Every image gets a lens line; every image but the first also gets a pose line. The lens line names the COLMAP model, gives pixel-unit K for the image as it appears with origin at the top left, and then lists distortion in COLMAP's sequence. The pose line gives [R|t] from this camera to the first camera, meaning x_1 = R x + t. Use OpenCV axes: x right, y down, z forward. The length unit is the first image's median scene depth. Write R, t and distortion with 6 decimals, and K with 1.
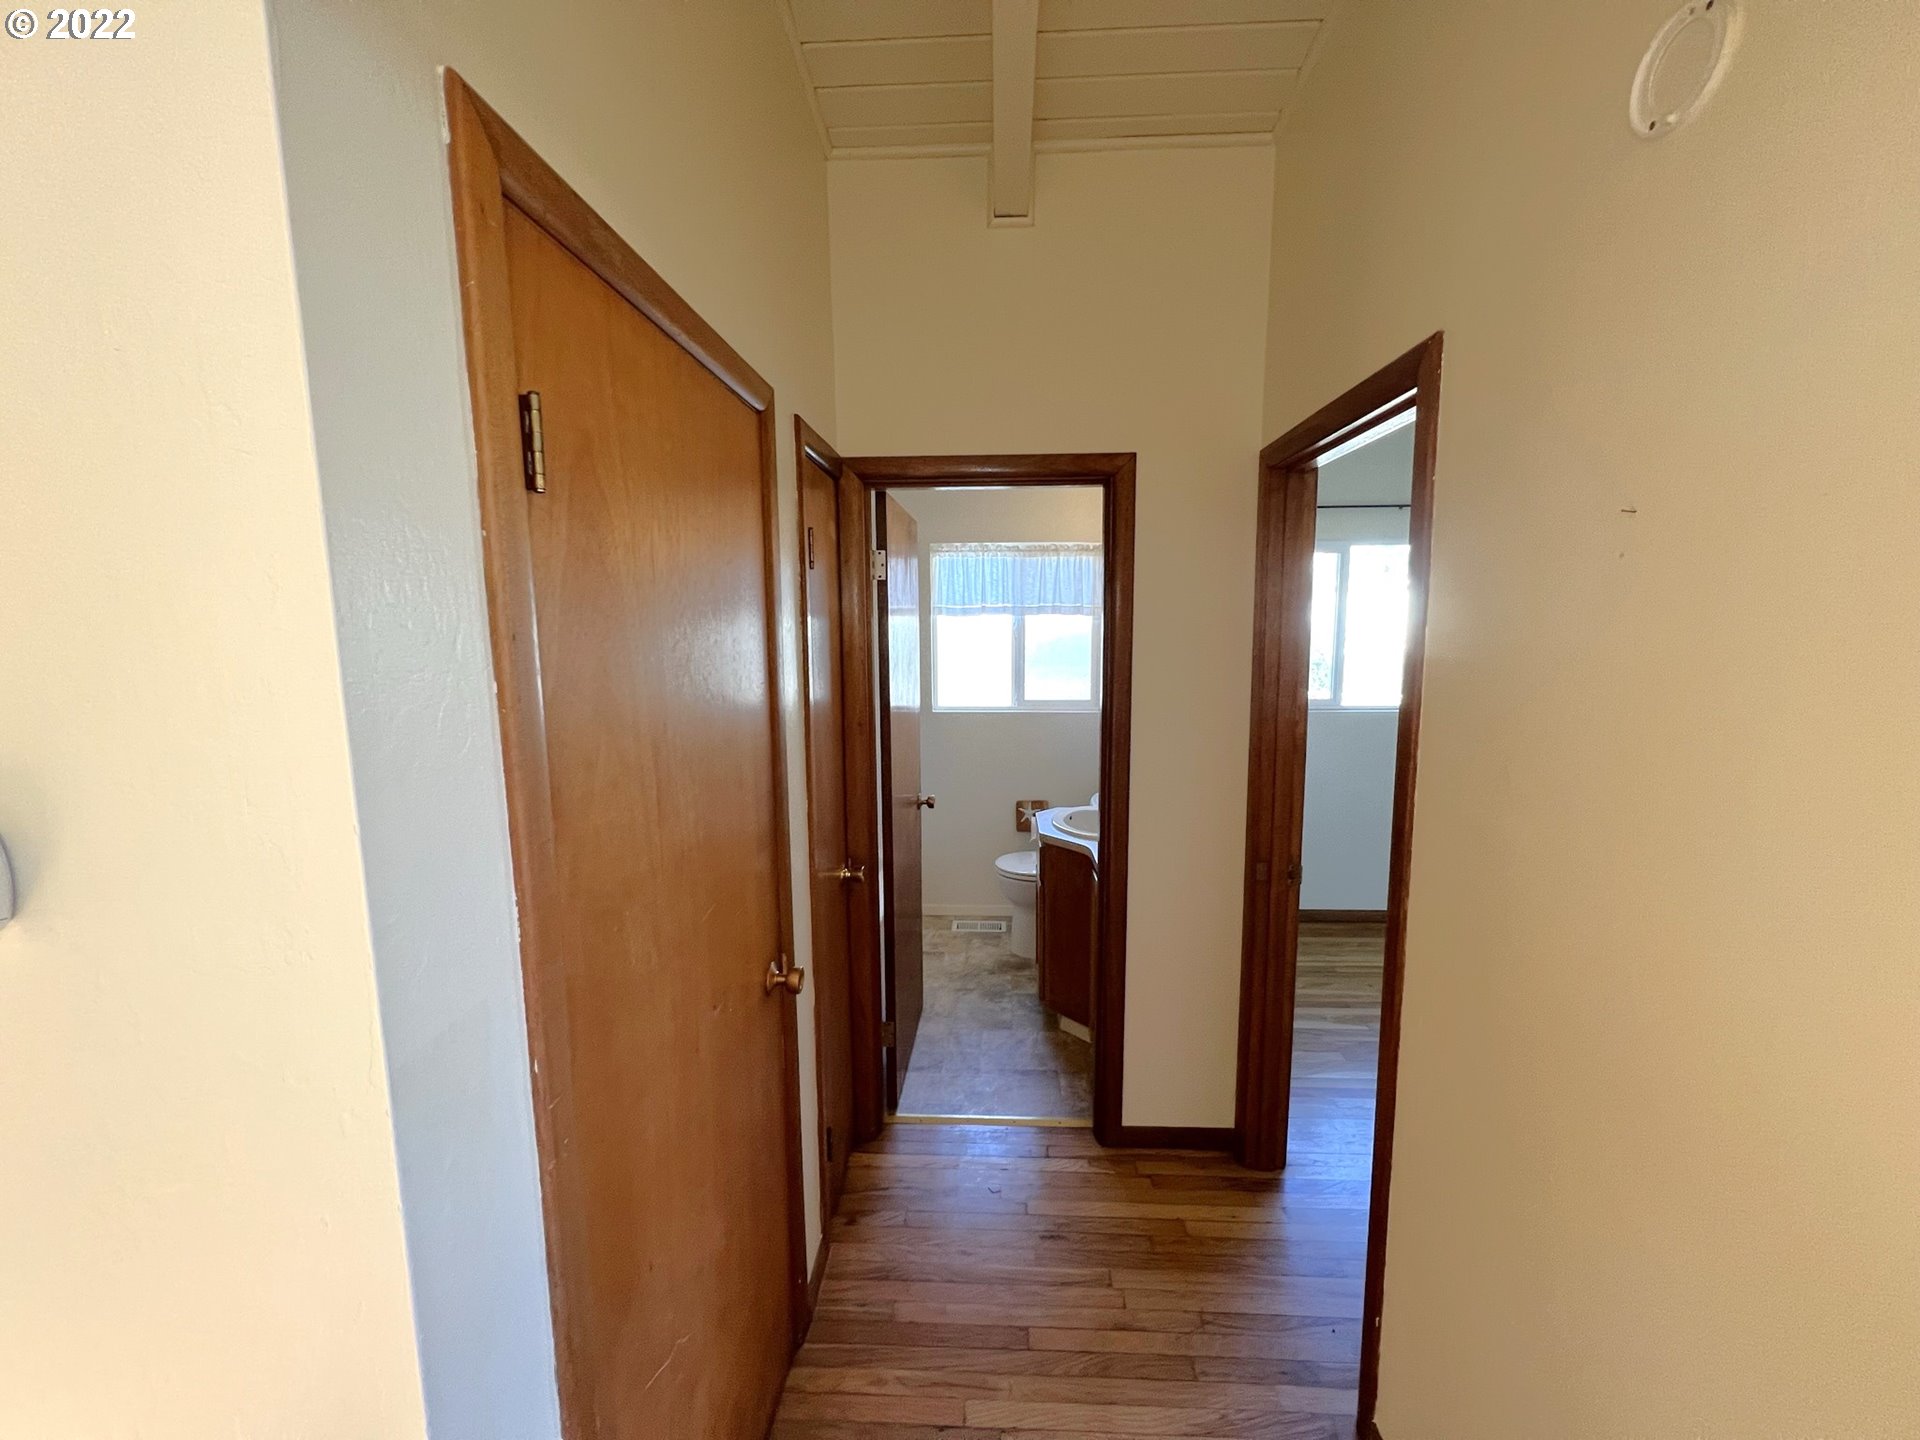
lens RADIAL K [[770.0, 0, 968.1], [0, 770.0, 718.6], [0, 0, 1]] dist [0.000376, -0.000120]
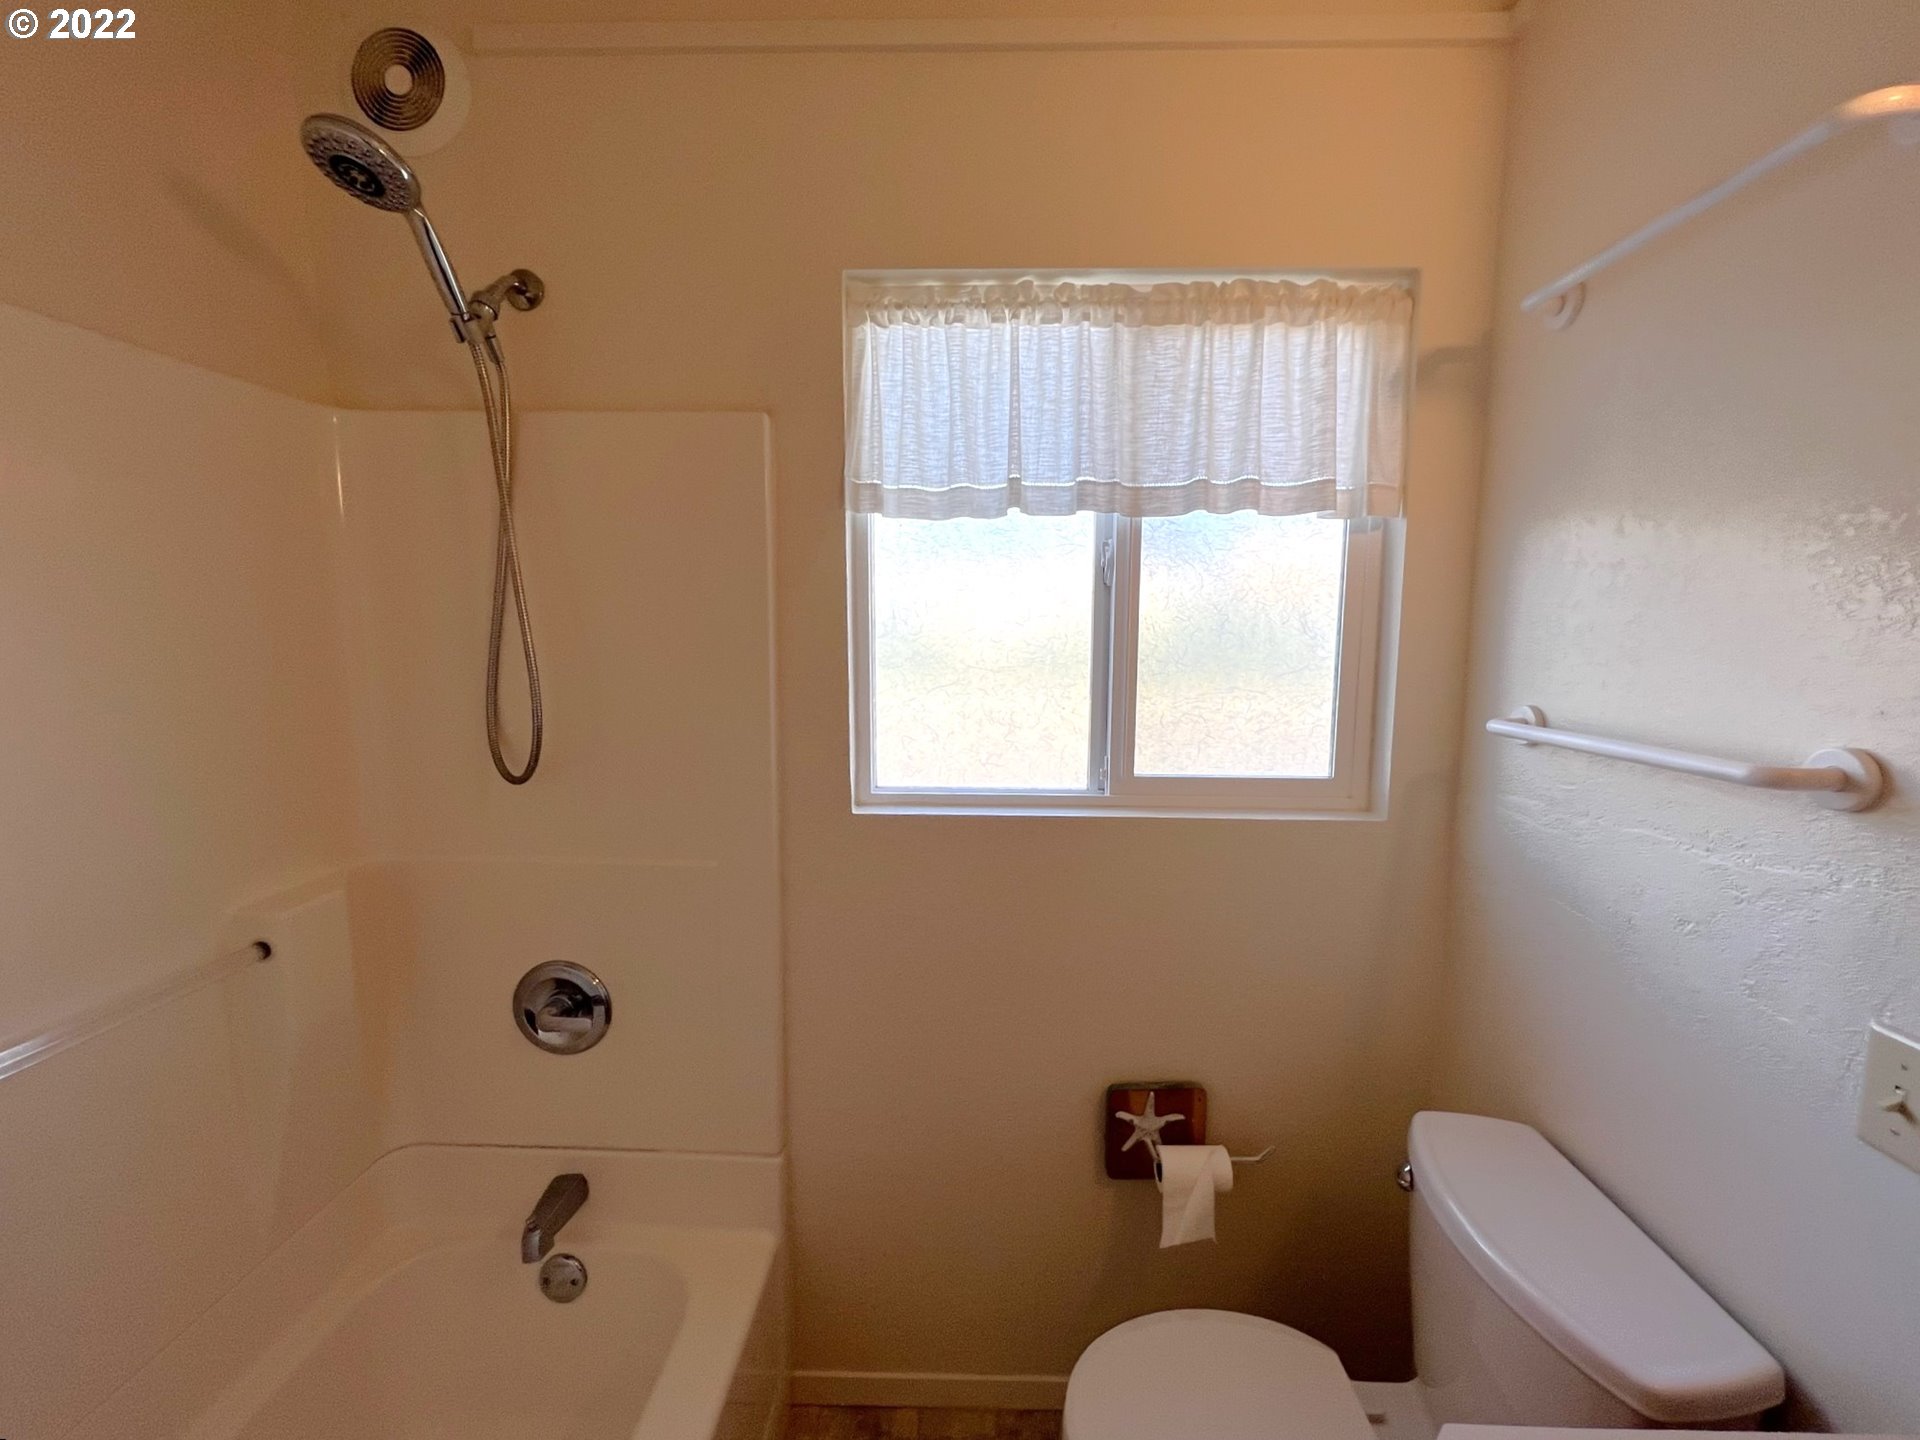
lens RADIAL K [[770.0, 0, 968.1], [0, 770.0, 718.6], [0, 0, 1]] dist [0.000376, -0.000120]
pose [[0.999821, 0.007076, 0.017523, -0.003696], [-0.006621, 0.999642, -0.025917, -0.041383], [-0.017700, 0.025797, 0.999511, 0.686224]]
